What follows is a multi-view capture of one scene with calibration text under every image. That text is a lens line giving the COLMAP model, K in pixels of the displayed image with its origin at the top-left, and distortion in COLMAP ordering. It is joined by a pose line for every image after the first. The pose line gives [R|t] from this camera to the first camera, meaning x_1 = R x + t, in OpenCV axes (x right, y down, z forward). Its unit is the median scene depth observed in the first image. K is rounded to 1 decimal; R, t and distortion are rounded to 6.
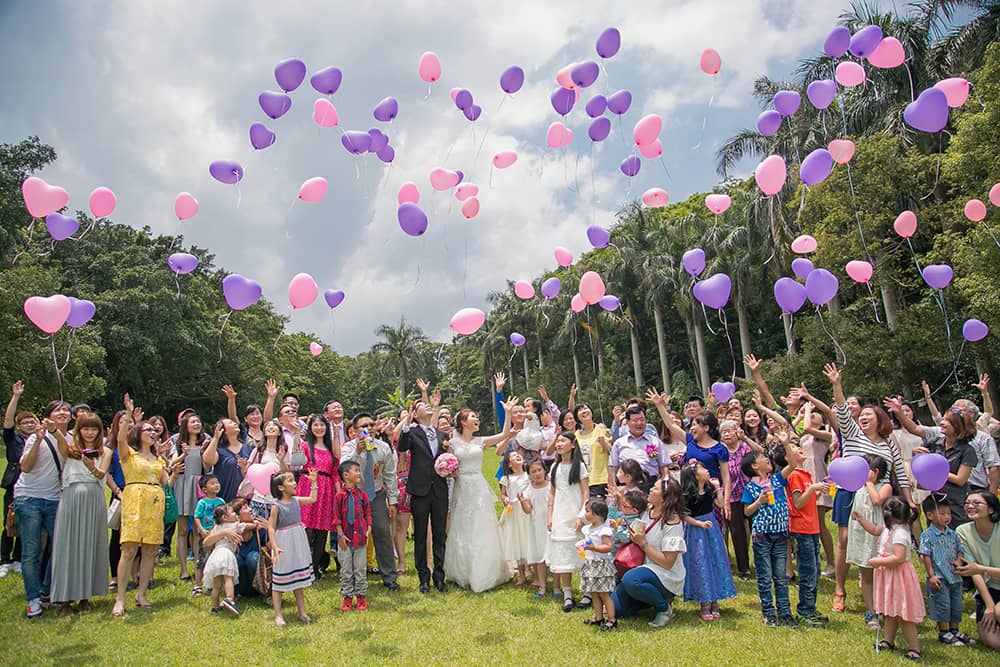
lens RADIAL K [[700.1, 0, 495.6], [0, 700.1, 334.1], [0, 0, 1]] dist [-0.010744, -0.001619]
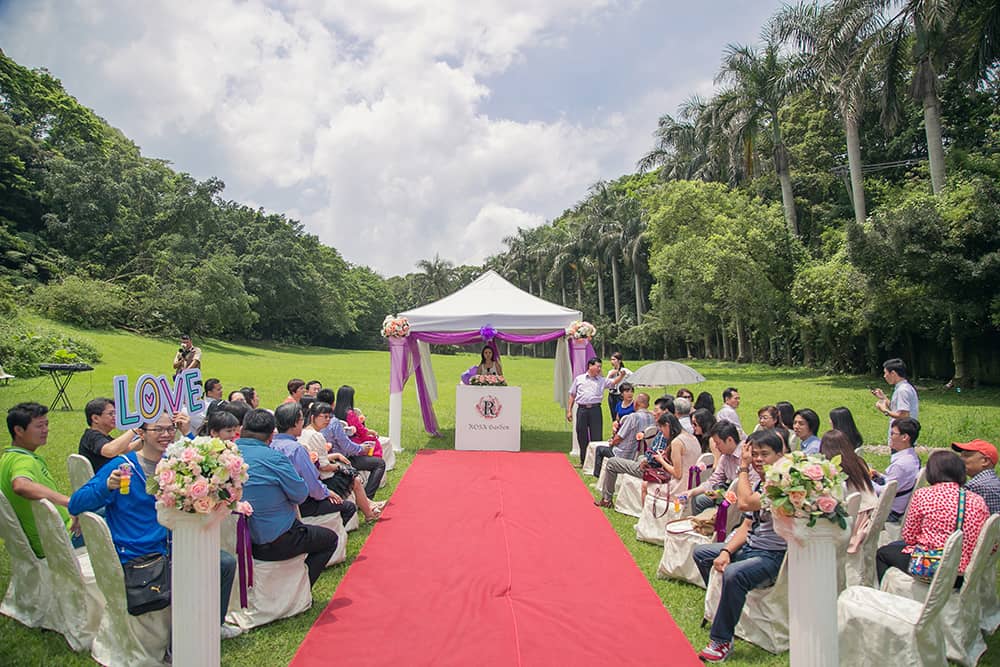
lens RADIAL K [[700.1, 0, 501.6], [0, 700.1, 332.6], [0, 0, 1]] dist [-0.010744, -0.001619]
pose [[0.997615, 0.024532, -0.064522, 0.110032], [-0.016183, 0.991788, 0.126863, -0.071289], [0.067104, -0.125516, 0.989820, -0.432317]]
